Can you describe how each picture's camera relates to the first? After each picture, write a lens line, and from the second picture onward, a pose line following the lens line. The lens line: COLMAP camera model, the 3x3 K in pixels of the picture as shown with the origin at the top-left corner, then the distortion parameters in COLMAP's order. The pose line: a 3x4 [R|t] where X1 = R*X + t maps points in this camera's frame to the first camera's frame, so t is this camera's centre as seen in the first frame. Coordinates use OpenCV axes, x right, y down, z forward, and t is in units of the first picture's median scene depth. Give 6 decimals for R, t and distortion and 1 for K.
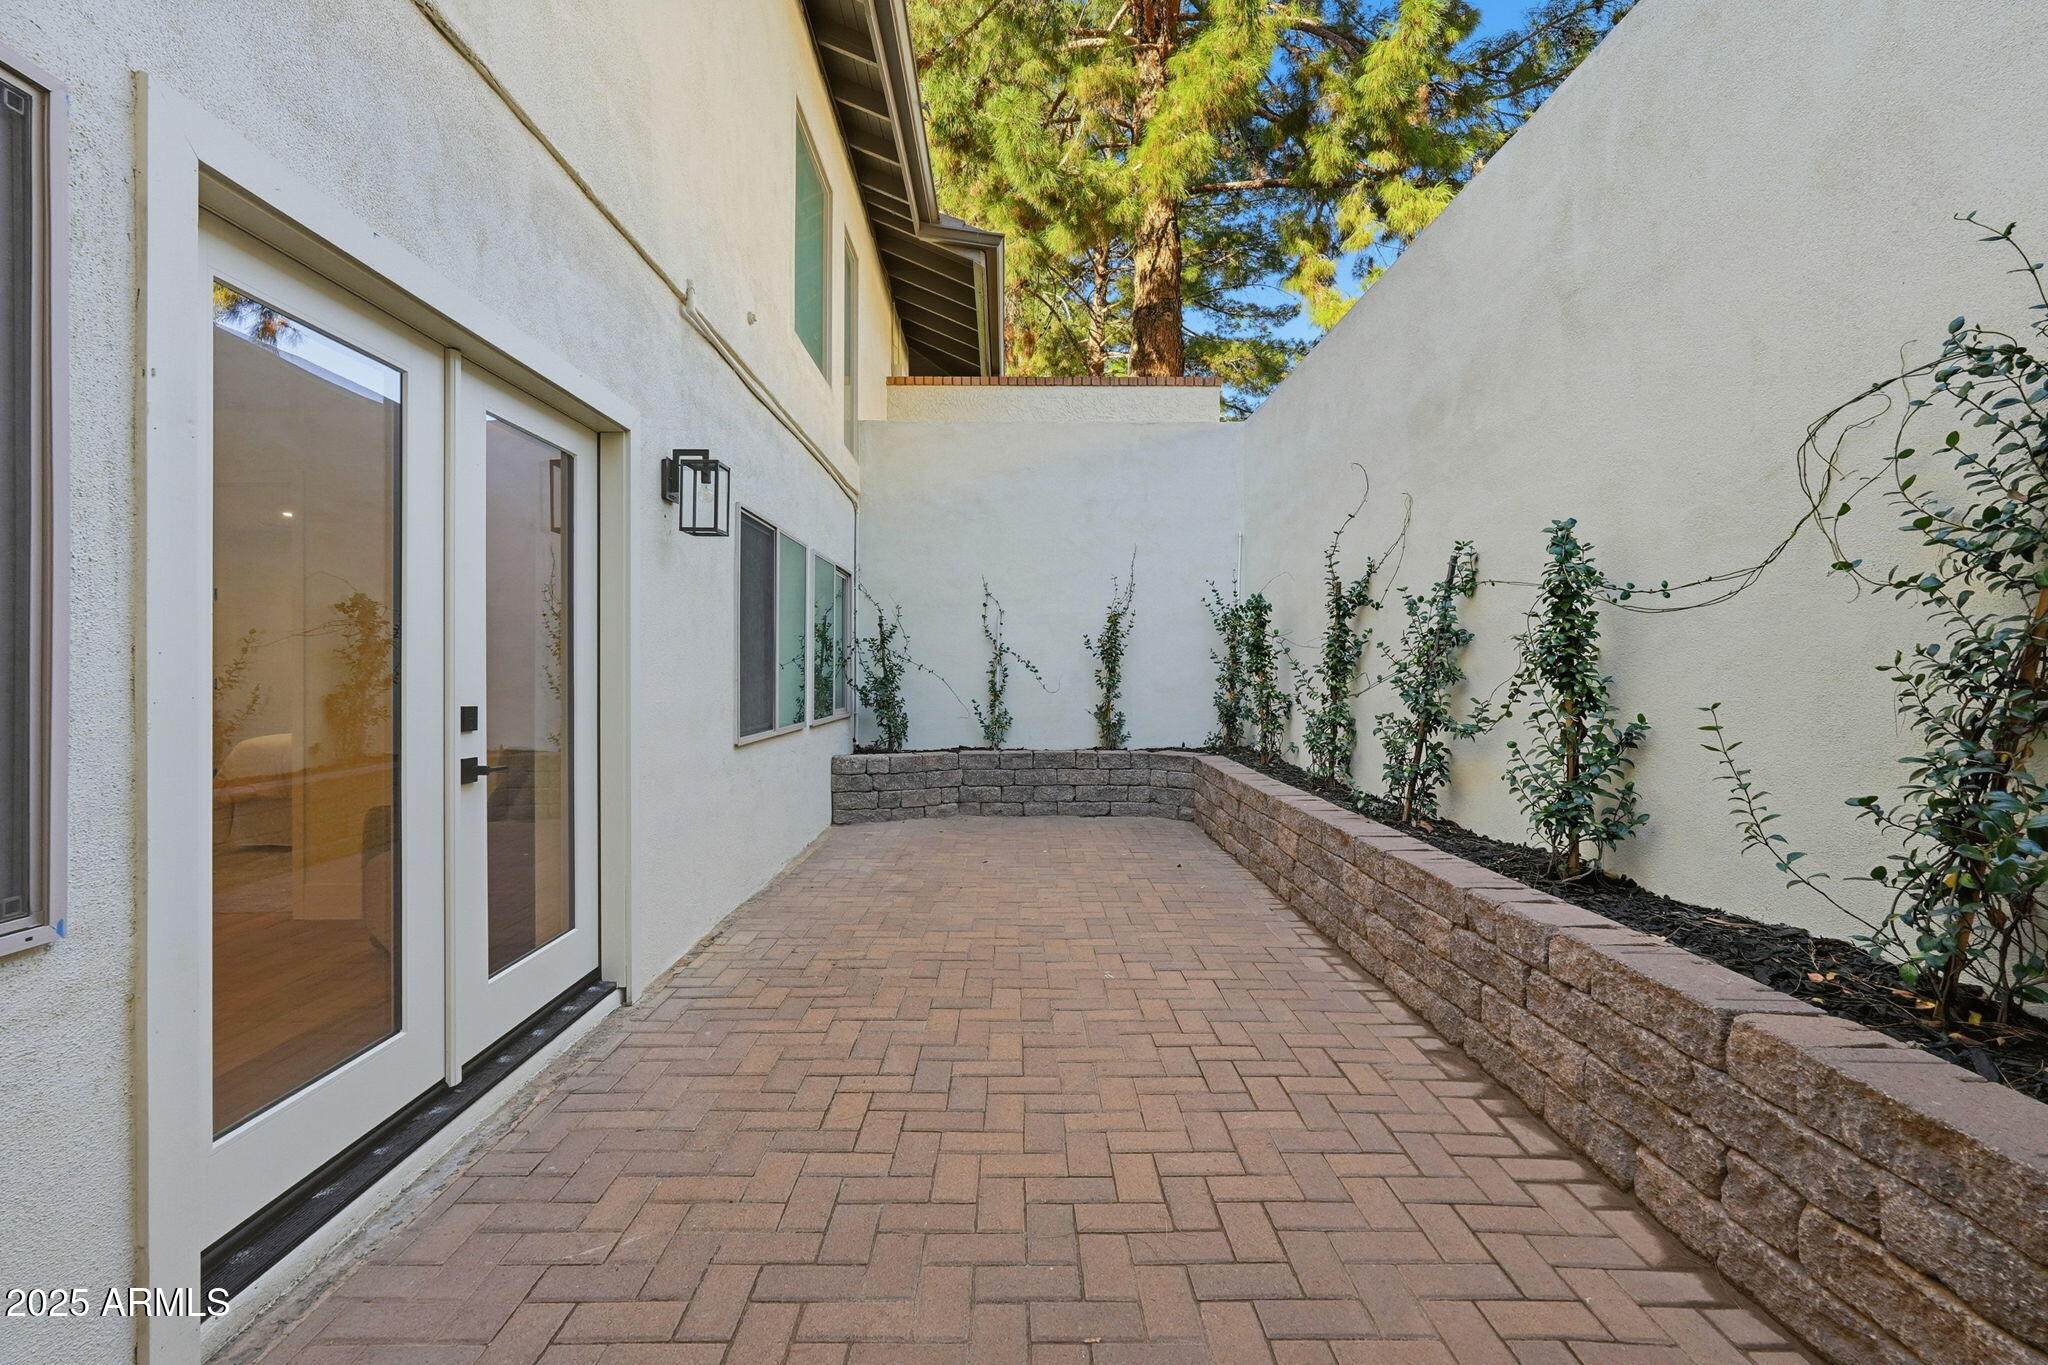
lens RADIAL K [[907.8, 0, 1020.9], [0, 907.8, 676.9], [0, 0, 1]] dist [-0.007578, 0.001341]
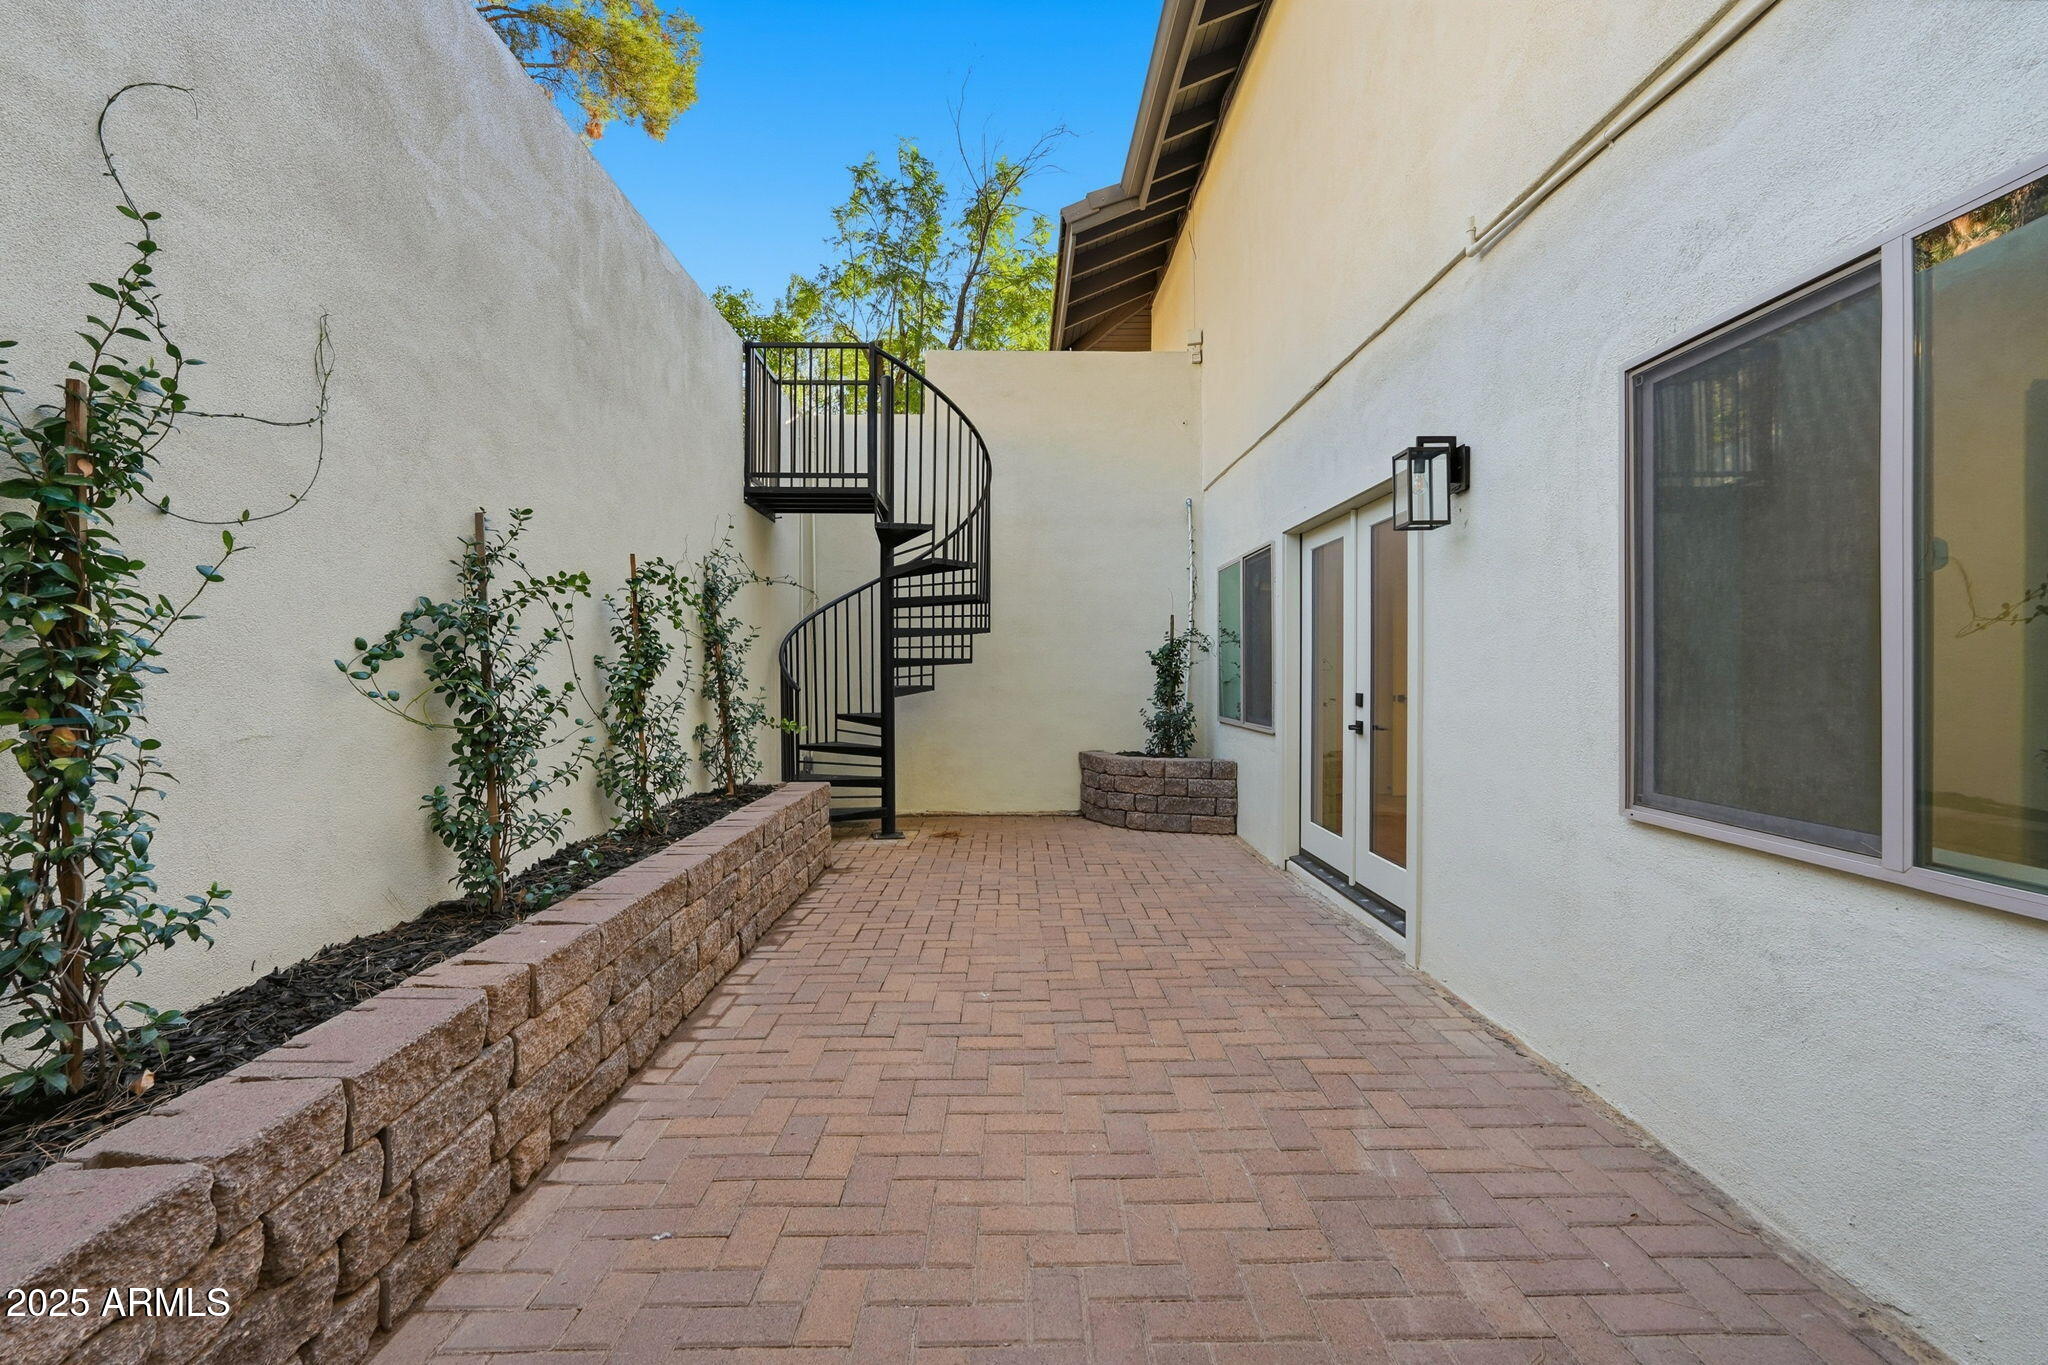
lens RADIAL K [[907.8, 0, 1025.7], [0, 907.8, 675.1], [0, 0, 1]] dist [-0.007578, 0.001341]
pose [[-0.999959, -0.001485, -0.008926, 0.065845], [-0.001561, 0.999962, 0.008535, -0.015322], [0.008913, 0.008549, -0.999924, 2.034165]]
